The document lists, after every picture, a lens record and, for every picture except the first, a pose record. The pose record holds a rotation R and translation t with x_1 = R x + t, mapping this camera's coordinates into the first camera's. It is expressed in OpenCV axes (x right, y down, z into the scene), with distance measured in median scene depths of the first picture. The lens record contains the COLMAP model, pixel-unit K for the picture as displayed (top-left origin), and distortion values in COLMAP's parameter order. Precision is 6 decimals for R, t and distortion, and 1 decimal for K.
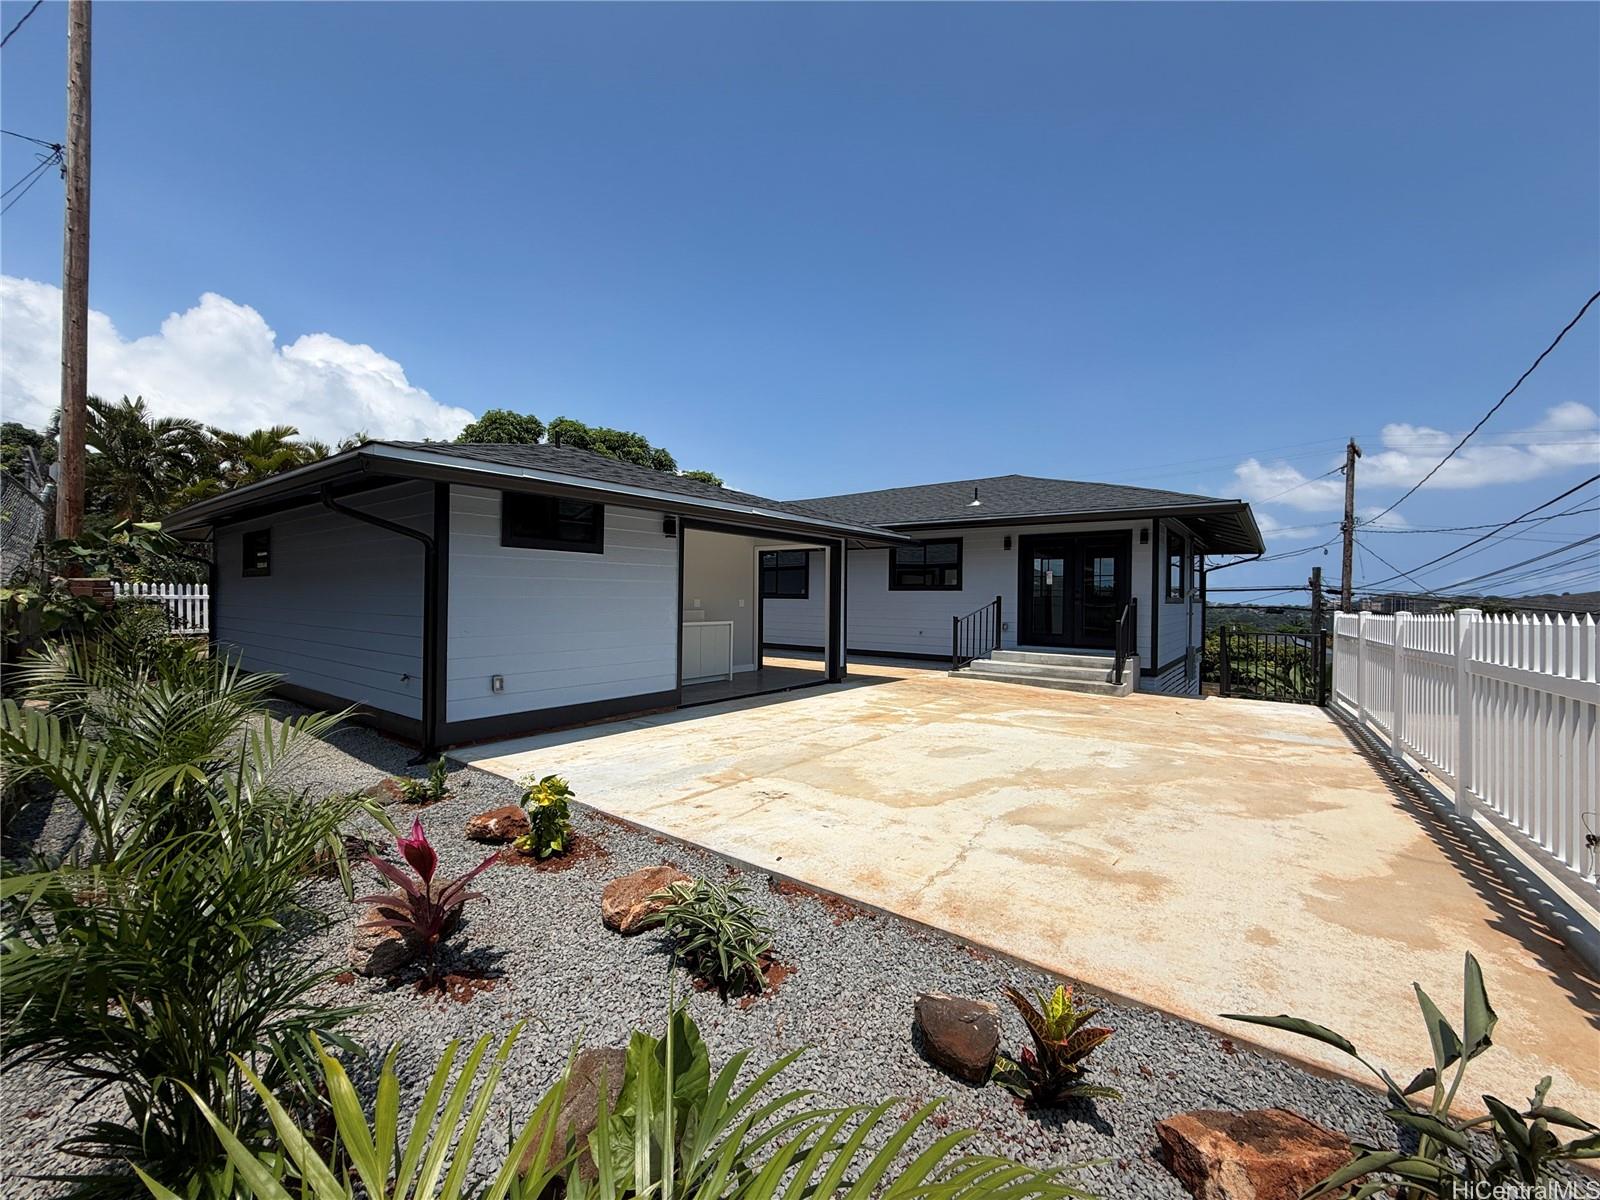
lens RADIAL K [[638.9, 0, 792.9], [0, 638.9, 594.1], [0, 0, 1]] dist [-0.000546, 0.000109]
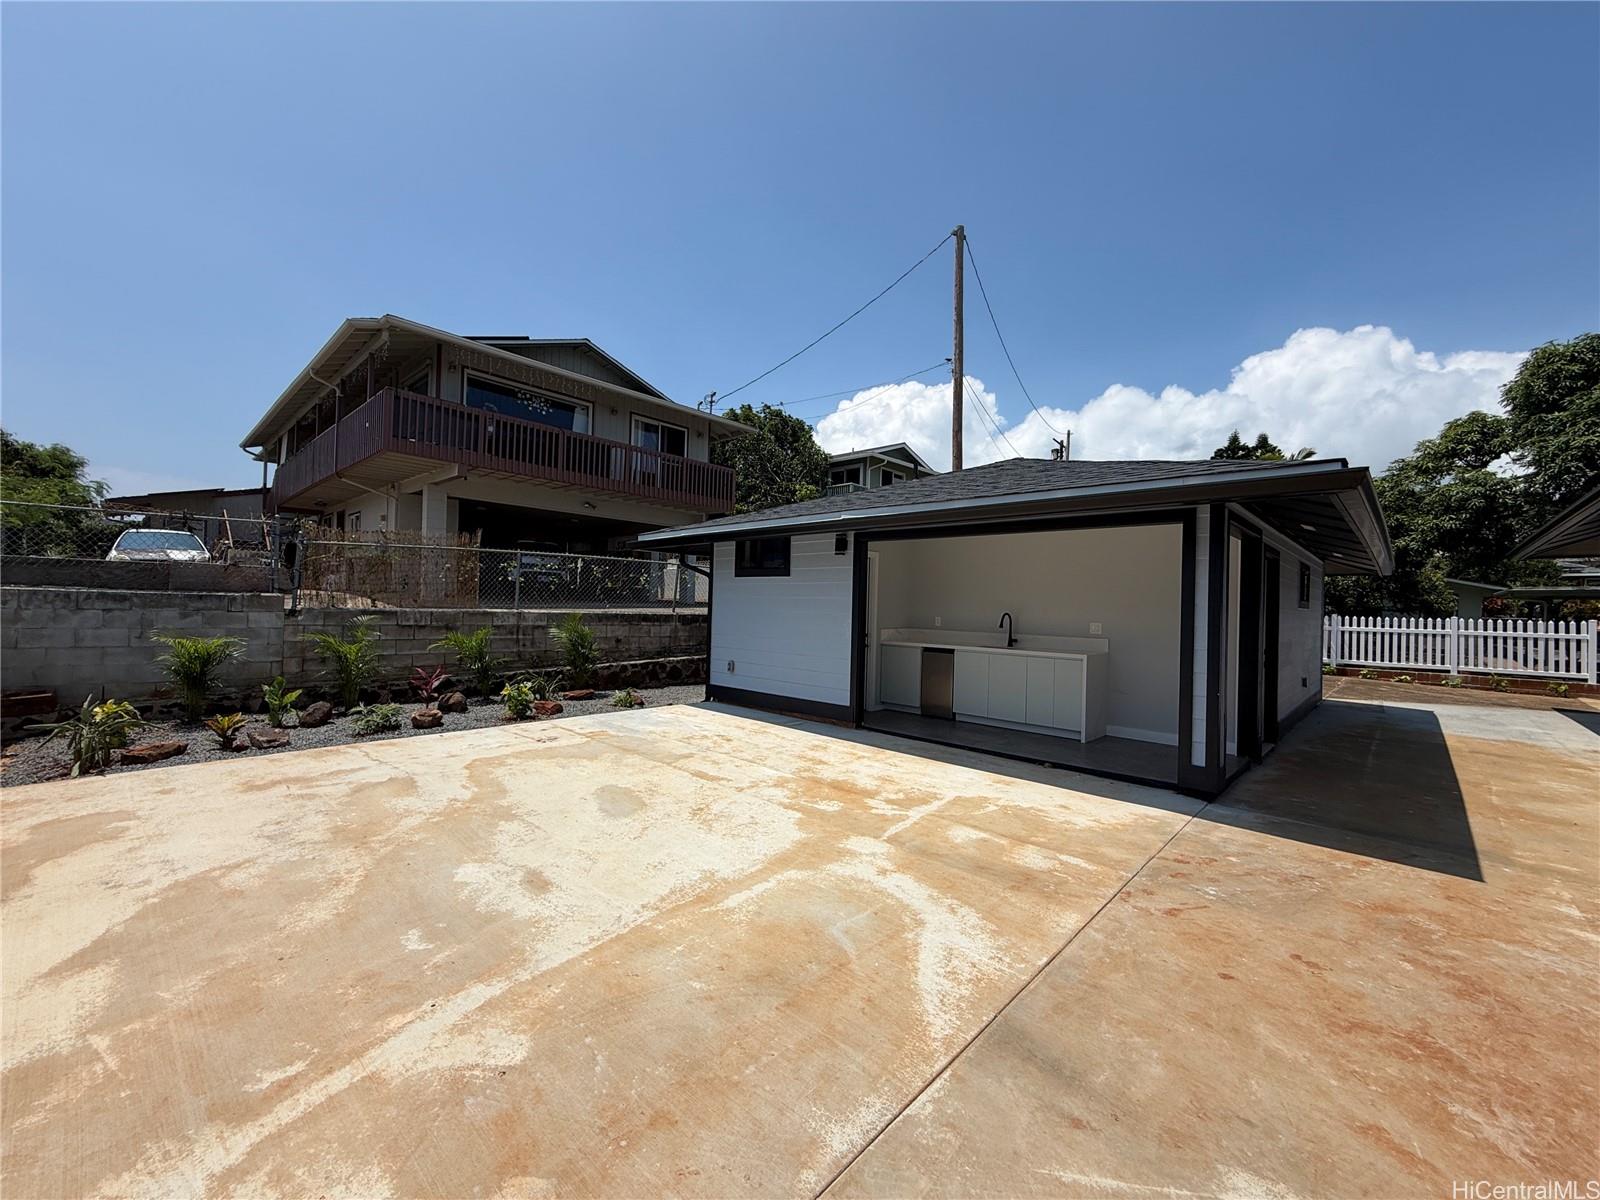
lens RADIAL K [[638.9, 0, 798.0], [0, 638.9, 602.5], [0, 0, 1]] dist [-0.000546, 0.000109]
pose [[-0.103811, -0.019907, -0.994398, 0.552660], [-0.024174, 0.999555, -0.017486, 0.004408], [0.994303, 0.022223, -0.104246, 0.694563]]
